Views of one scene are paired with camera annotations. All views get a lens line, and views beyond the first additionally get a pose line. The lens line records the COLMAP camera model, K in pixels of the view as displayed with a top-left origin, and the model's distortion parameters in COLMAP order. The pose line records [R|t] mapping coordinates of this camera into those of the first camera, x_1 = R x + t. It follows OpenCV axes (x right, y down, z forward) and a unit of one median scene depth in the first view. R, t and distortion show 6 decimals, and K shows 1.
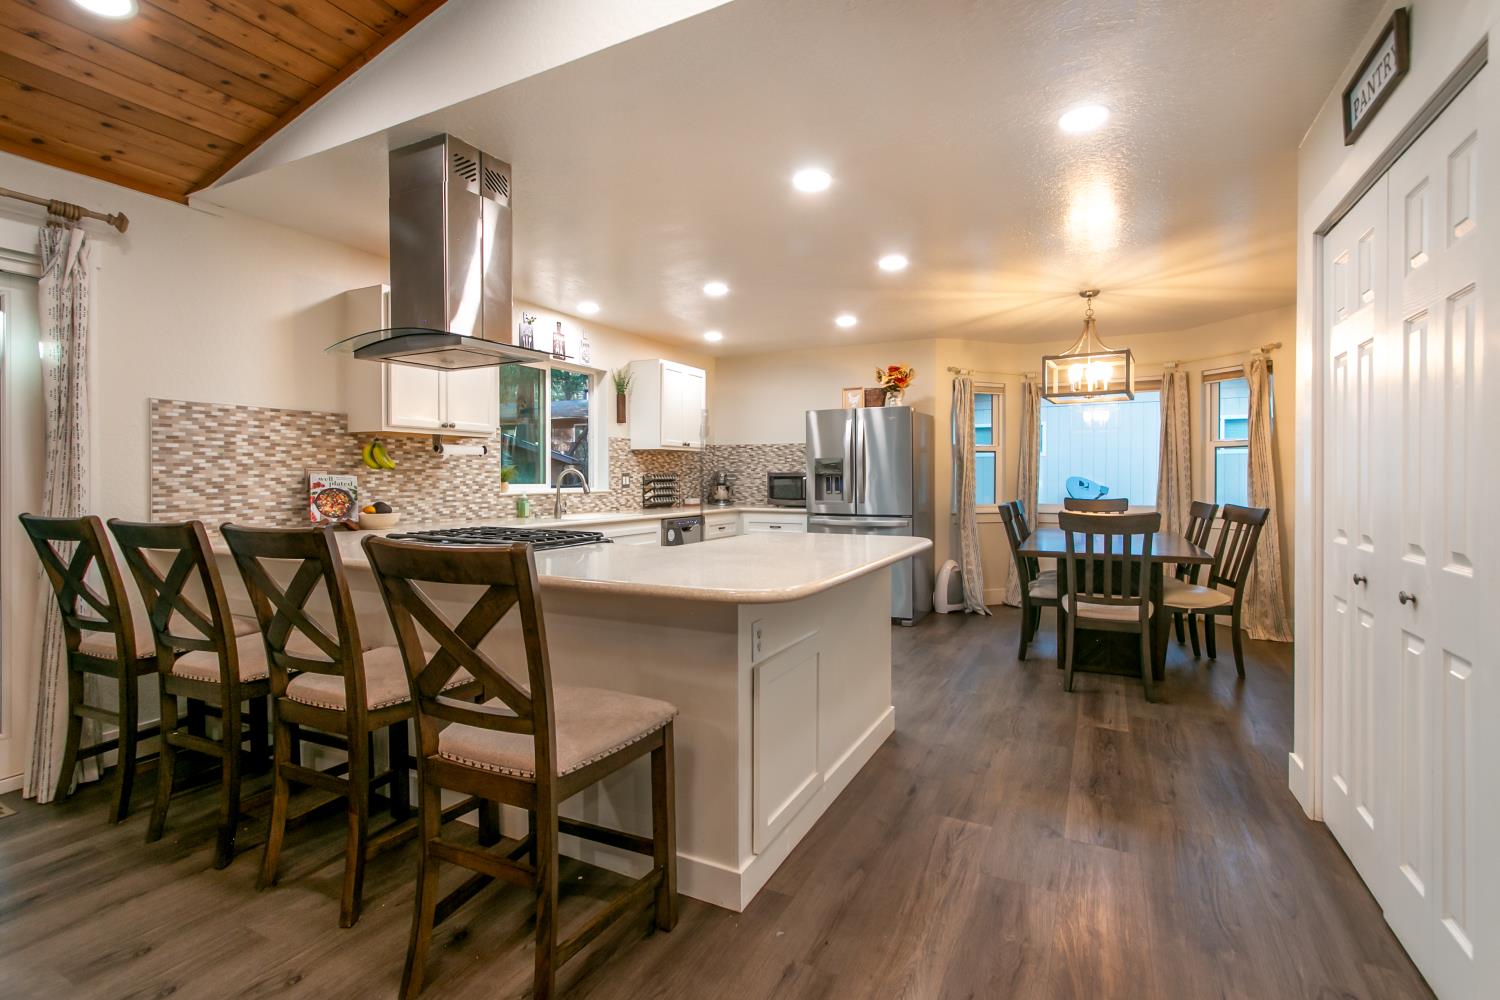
lens RADIAL K [[692.5, 0, 744.0], [0, 692.5, 478.3], [0, 0, 1]] dist [0.004667, -0.000486]
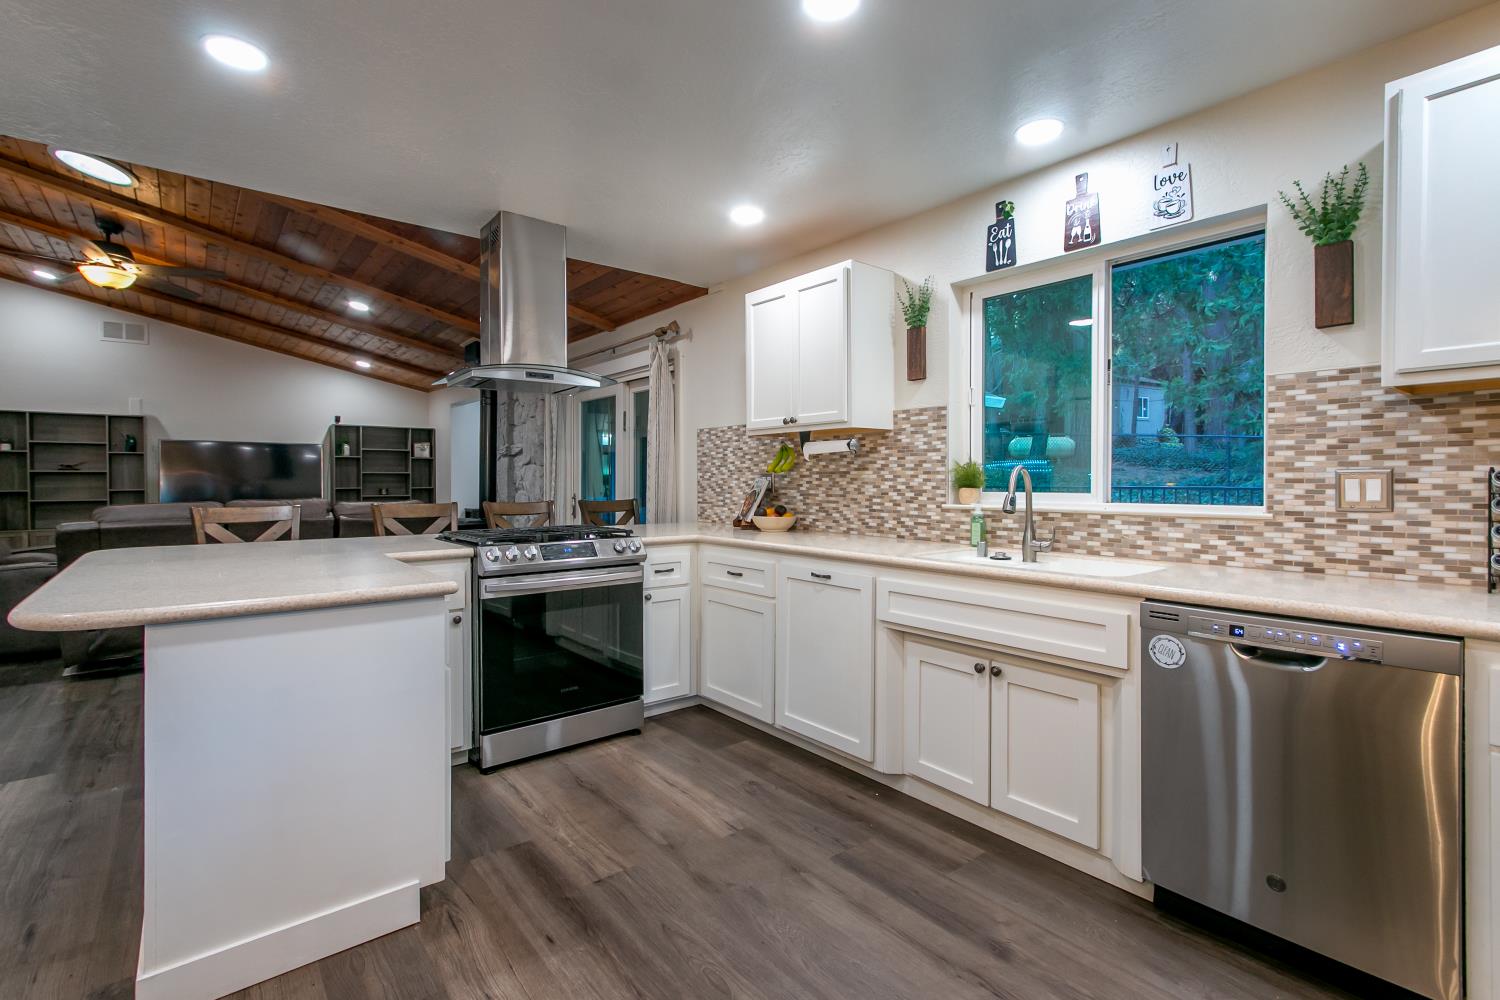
lens RADIAL K [[692.5, 0, 752.3], [0, 692.5, 496.3], [0, 0, 1]] dist [0.004667, -0.000486]
pose [[-0.389057, 0.005587, -0.921197, 0.293616], [-0.015146, 0.999808, 0.012461, 0.007319], [0.921089, 0.018800, -0.388898, 0.970348]]
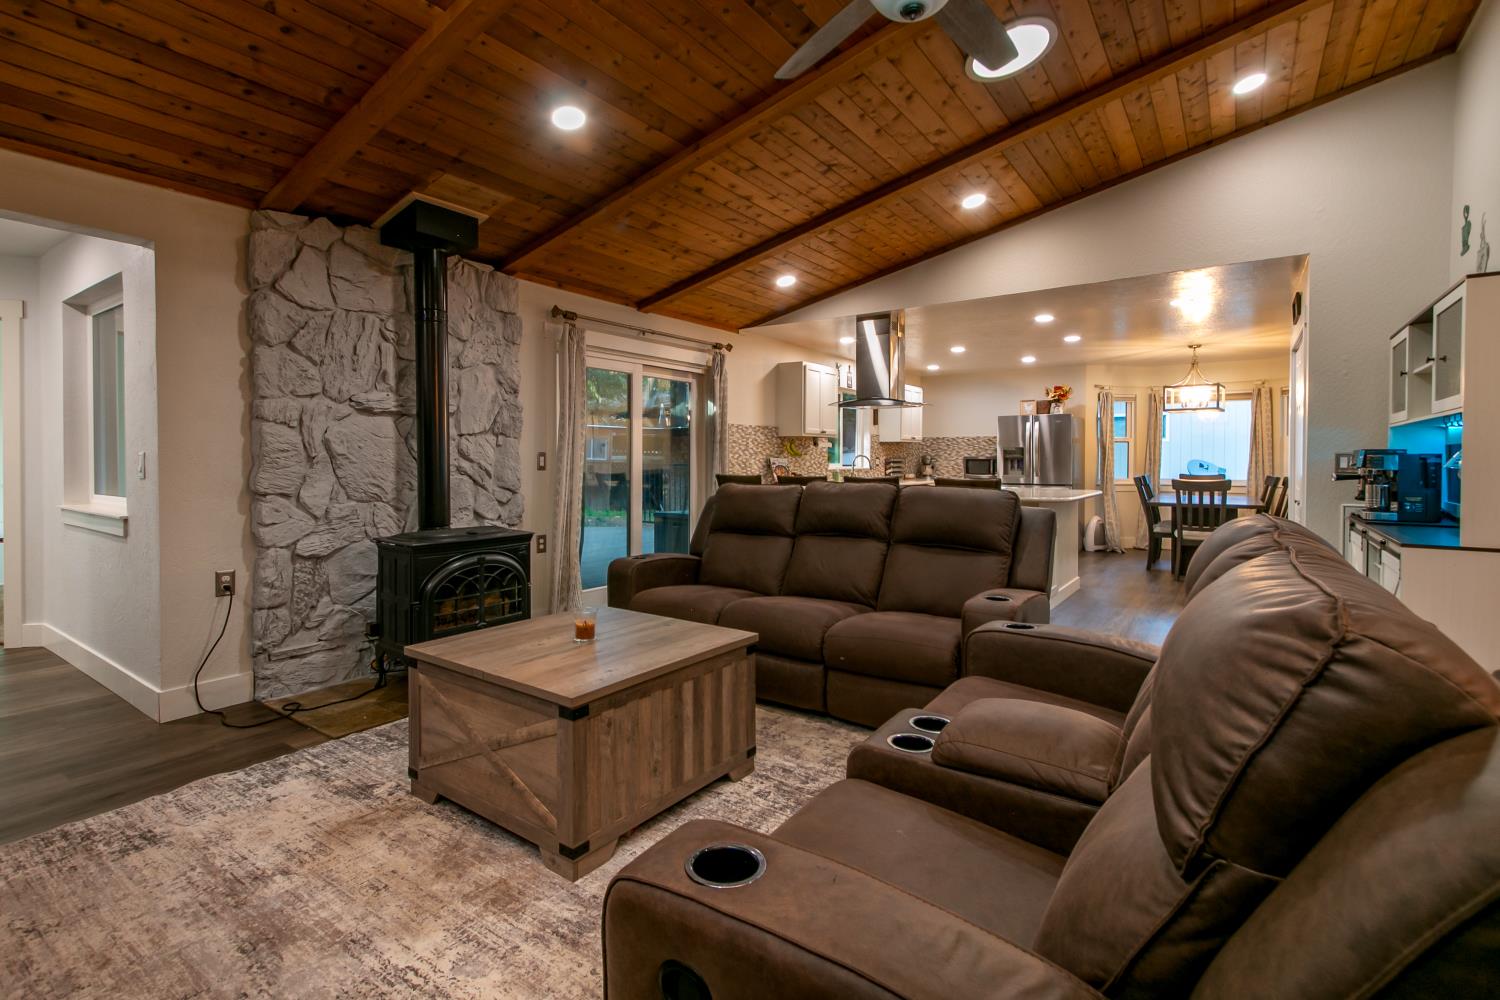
lens RADIAL K [[692.5, 0, 752.3], [0, 692.5, 463.7], [0, 0, 1]] dist [0.004667, -0.000486]
pose [[0.991054, 0.002817, -0.133432, -0.274682], [-0.001991, 0.999978, 0.006319, -0.001549], [0.133447, -0.005997, 0.991038, -0.664914]]
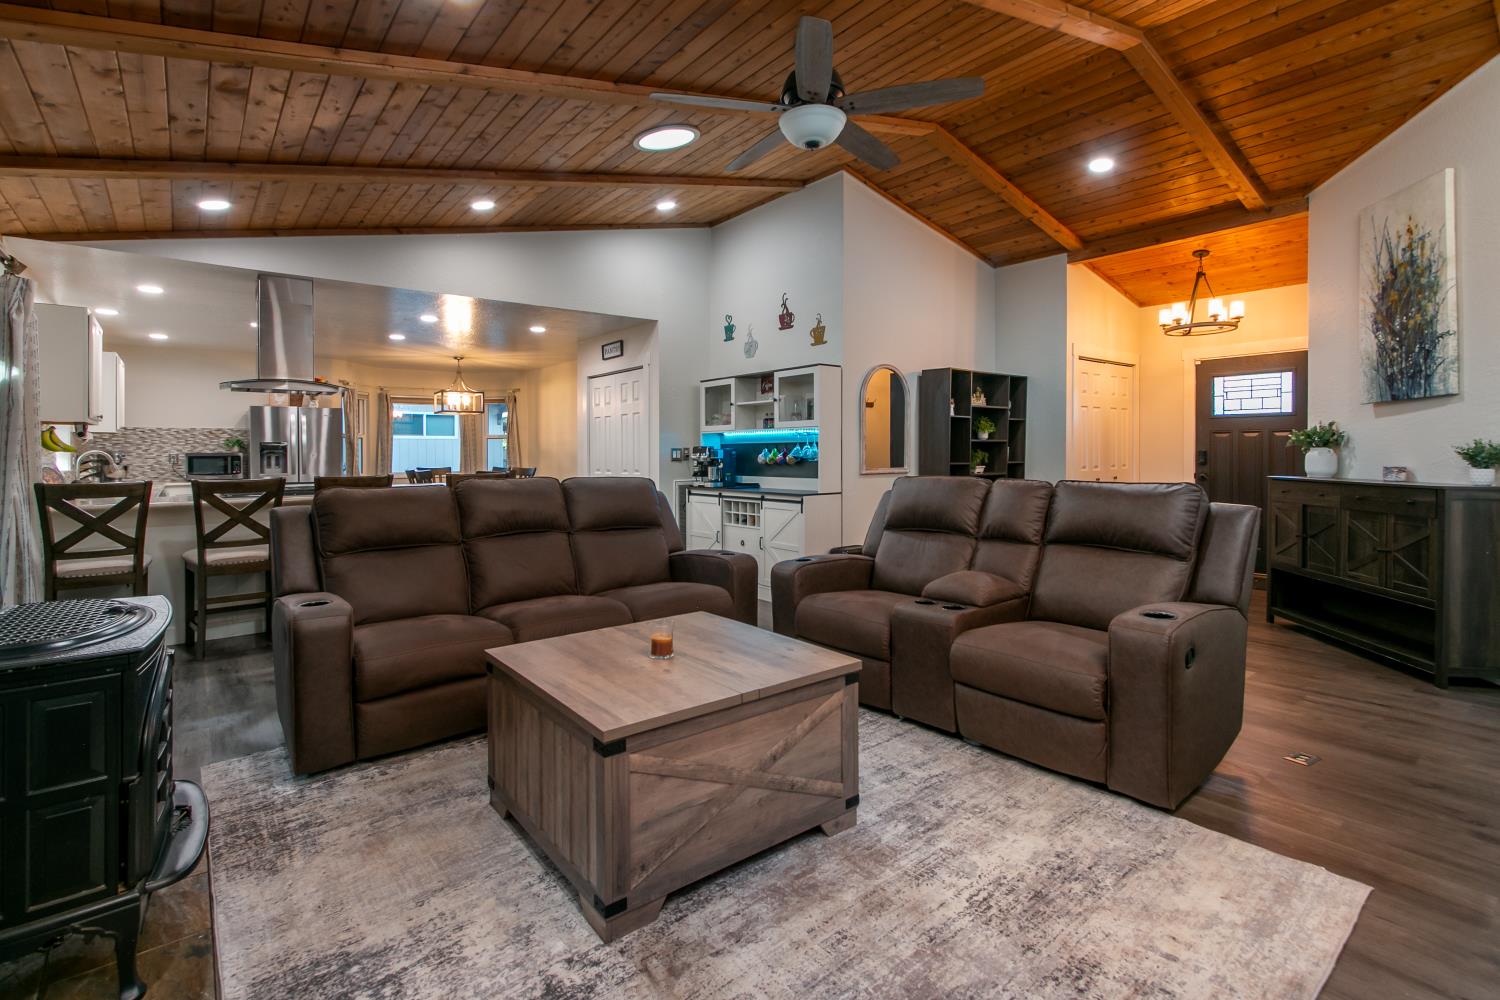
lens RADIAL K [[692.5, 0, 735.5], [0, 692.5, 456.2], [0, 0, 1]] dist [0.004667, -0.000486]
pose [[0.415906, -0.007047, 0.909380, -0.821108], [0.007631, 0.999962, 0.004258, -0.000978], [-0.909376, 0.005168, 0.415944, -0.424777]]
